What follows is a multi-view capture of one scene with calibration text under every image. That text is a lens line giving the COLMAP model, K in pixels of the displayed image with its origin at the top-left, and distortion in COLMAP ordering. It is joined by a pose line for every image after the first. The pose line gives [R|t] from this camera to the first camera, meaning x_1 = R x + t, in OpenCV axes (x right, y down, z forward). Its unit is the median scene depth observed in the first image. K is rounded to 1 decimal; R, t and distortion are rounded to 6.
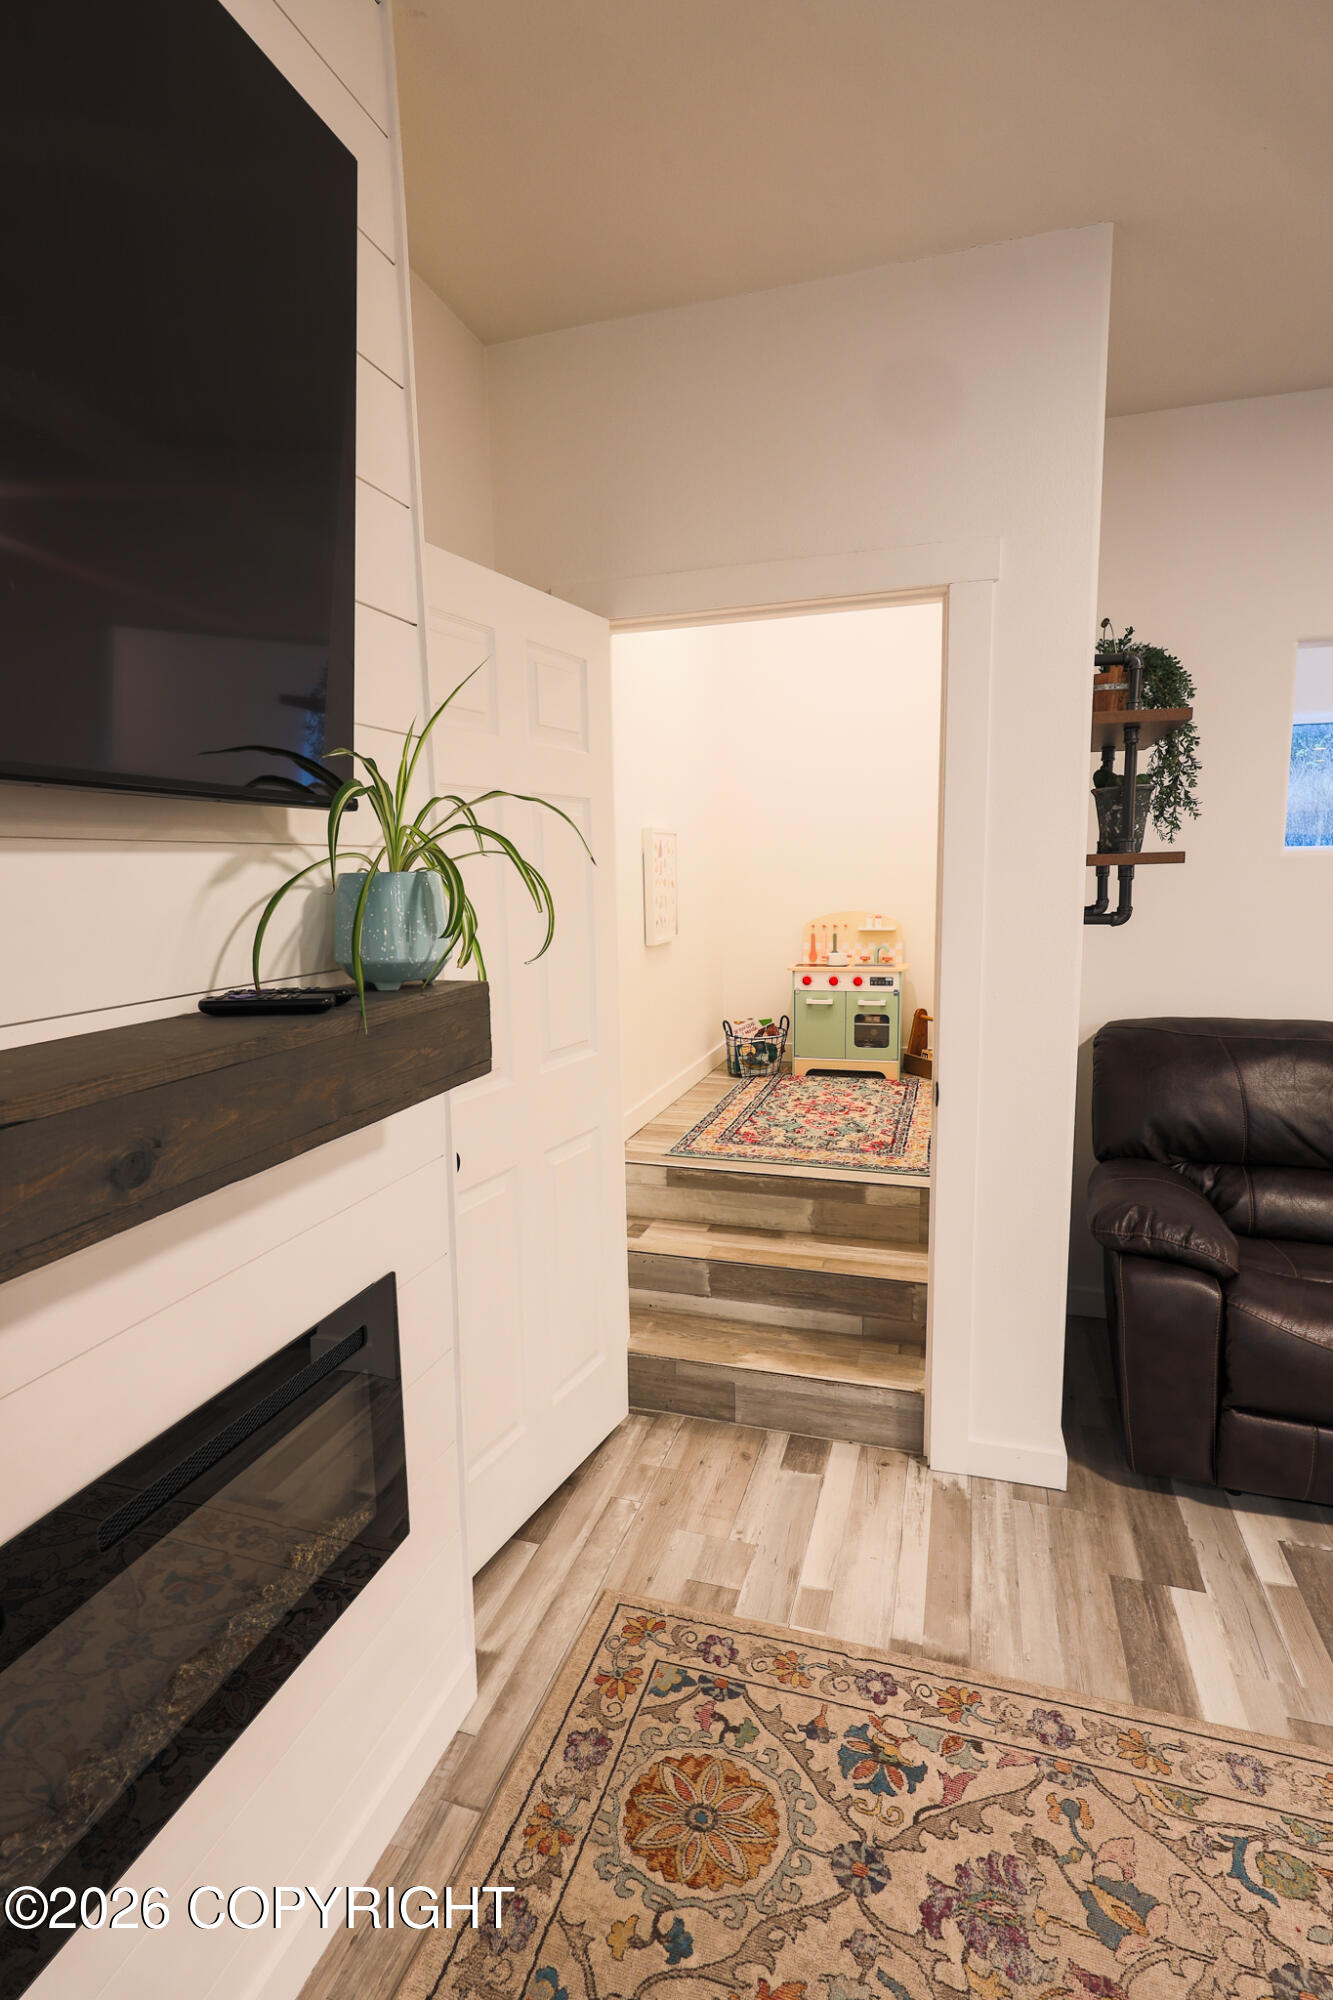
lens RADIAL K [[967.5, 0, 665.4], [0, 967.5, 1007.9], [0, 0, 1]] dist [0.003464, -0.000879]
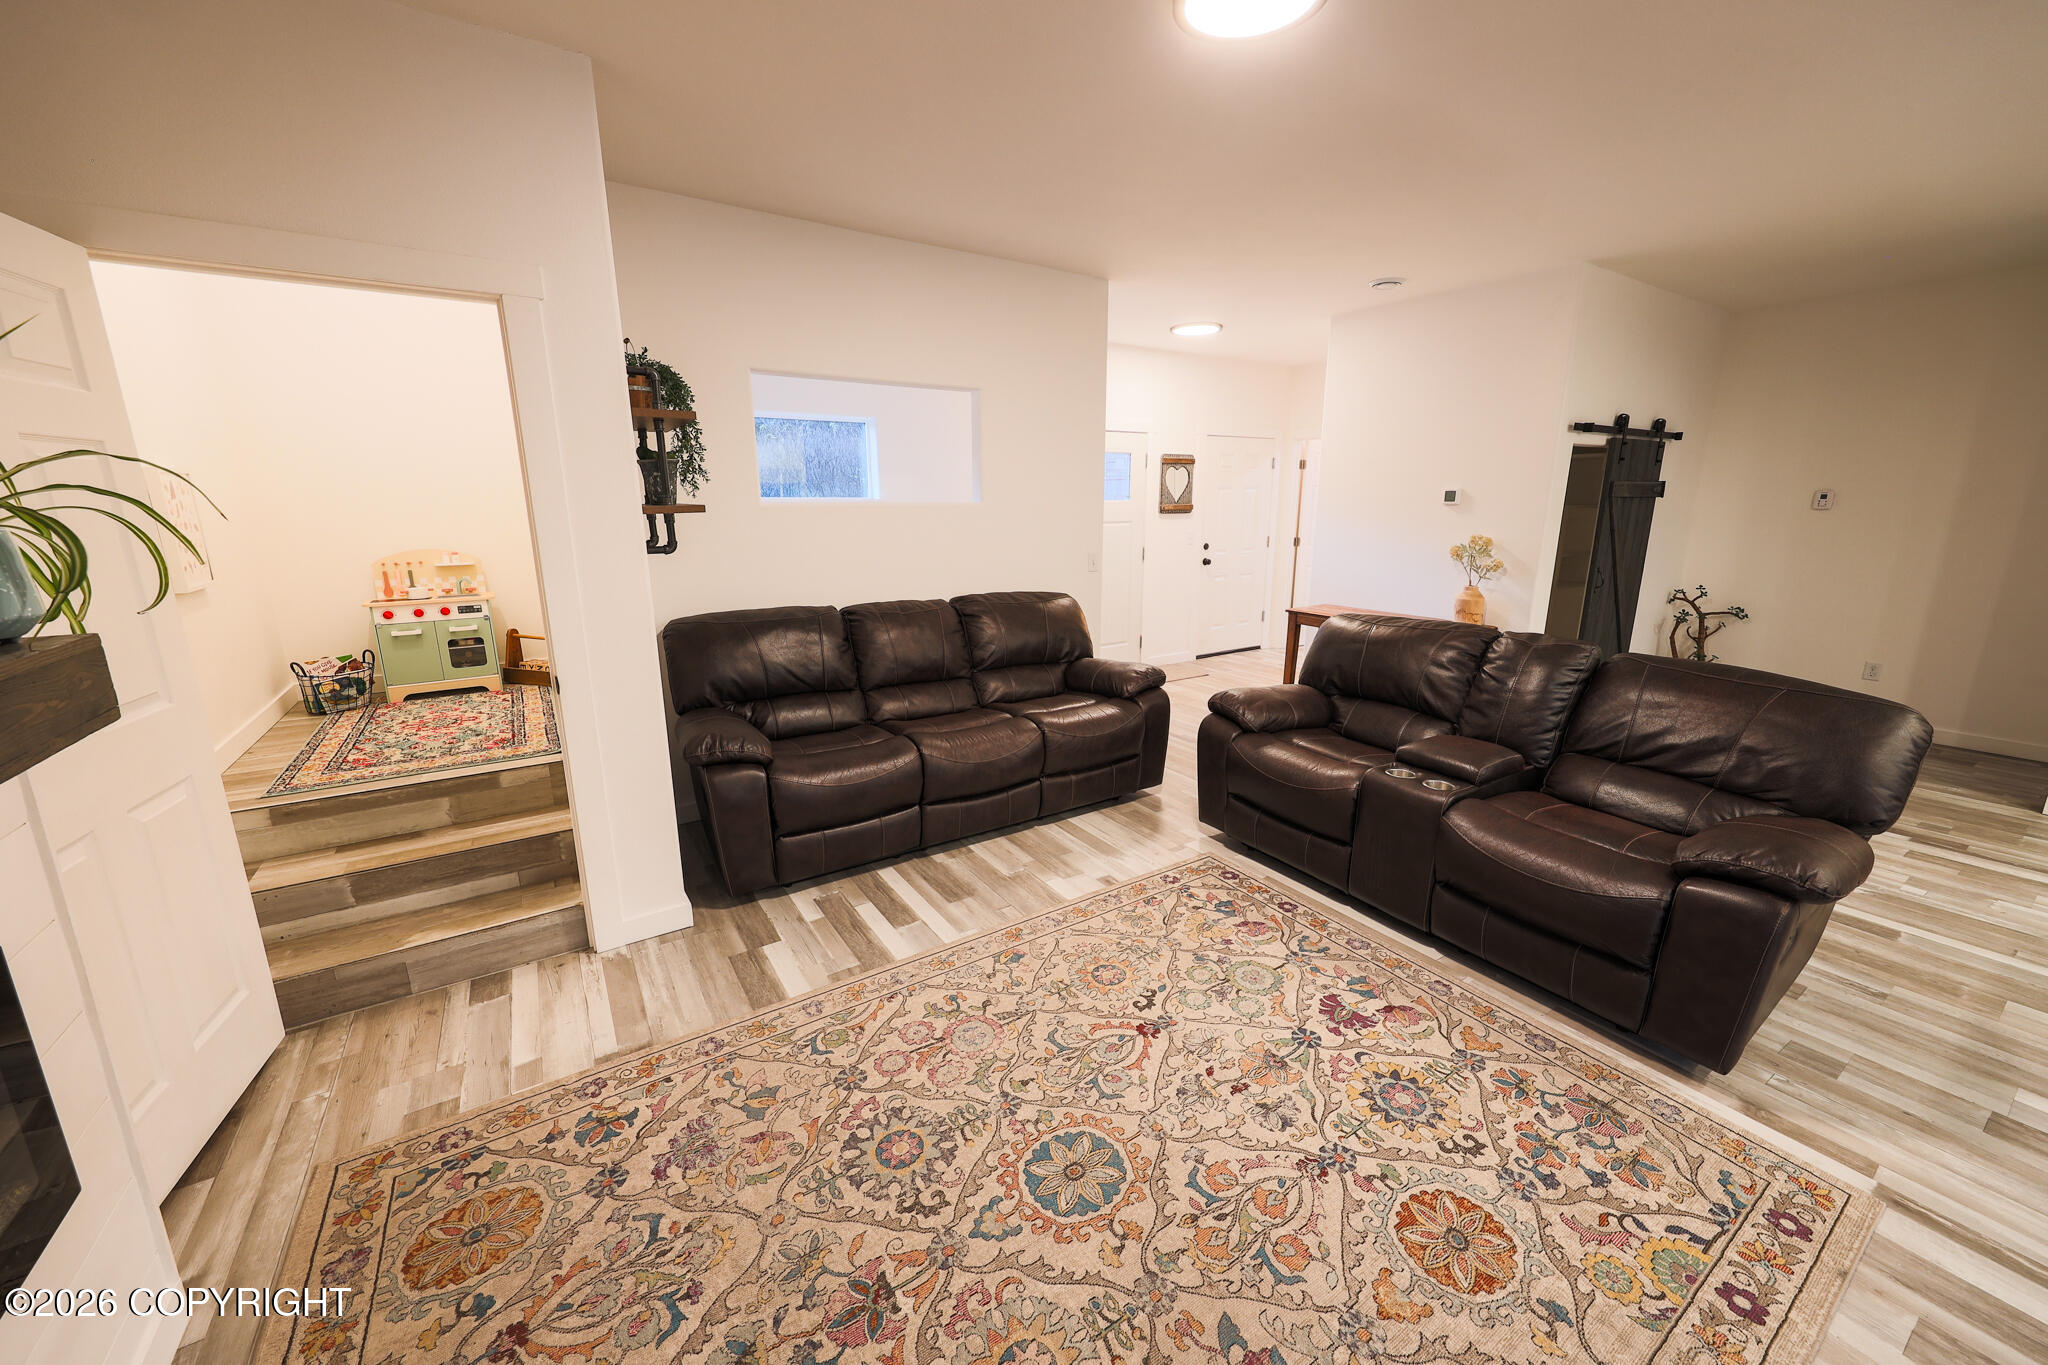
lens RADIAL K [[756.4, 0, 1014.5], [0, 756.4, 673.1], [0, 0, 1]] dist [0.001445, 0.000345]
pose [[0.640206, -0.157284, 0.751929, -0.078432], [0.101277, 0.987553, 0.120342, 0.007667], [-0.761498, -0.000891, 0.648167, -0.129080]]
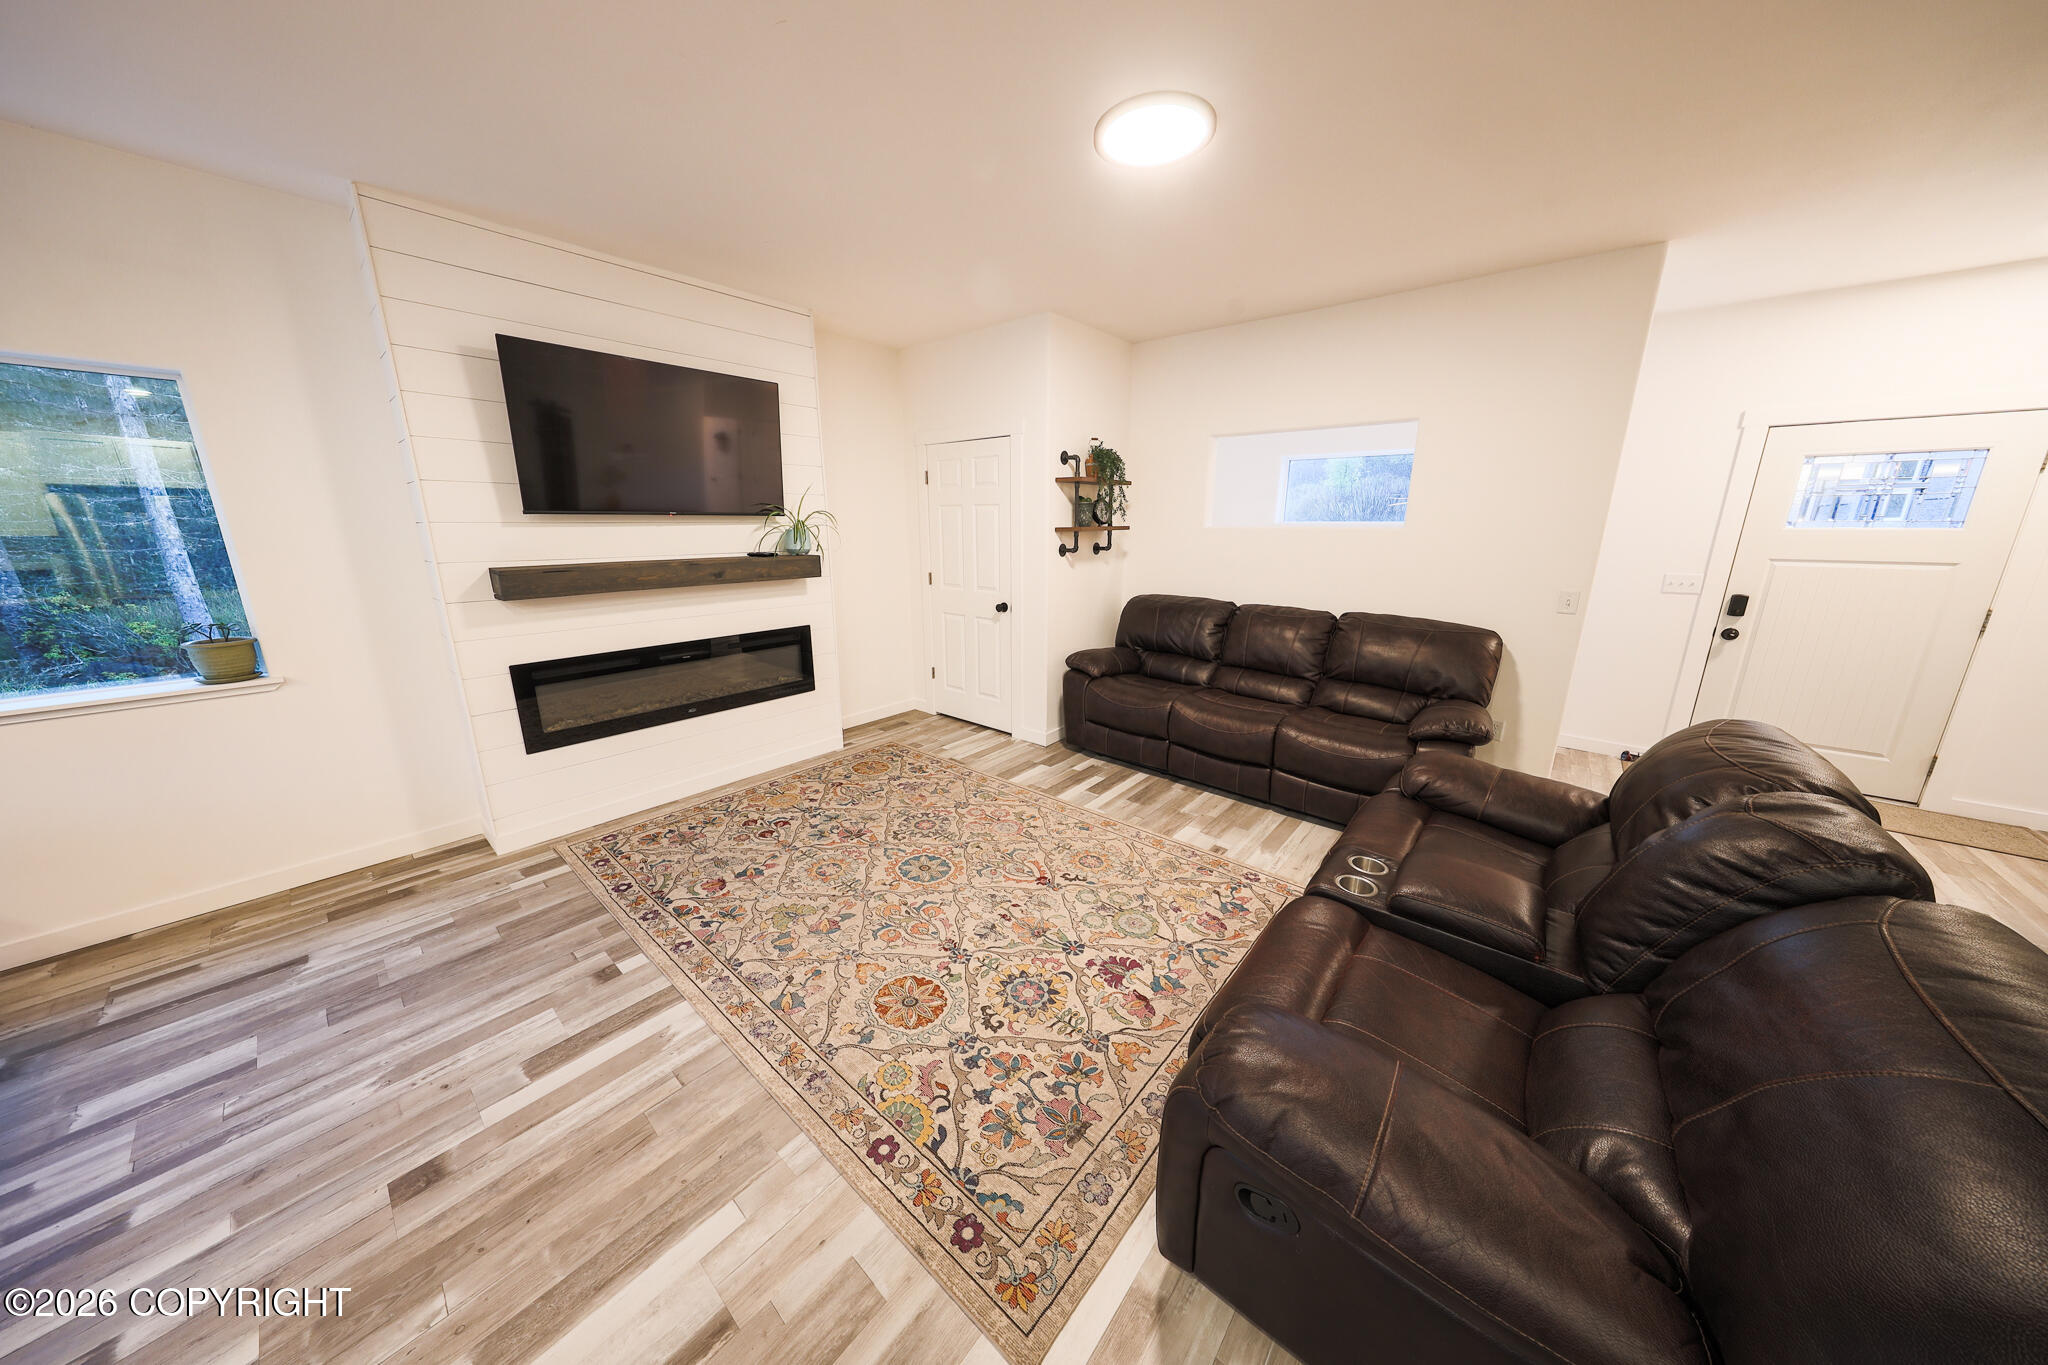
lens RADIAL K [[628.3, 0, 1024.2], [0, 628.3, 665.8], [0, 0, 1]] dist [-0.003701, -0.000197]
pose [[0.921524, 0.103965, -0.374145, 0.806490], [-0.071276, 0.992410, 0.100212, 0.054659], [0.381724, -0.065681, 0.921940, -0.590150]]
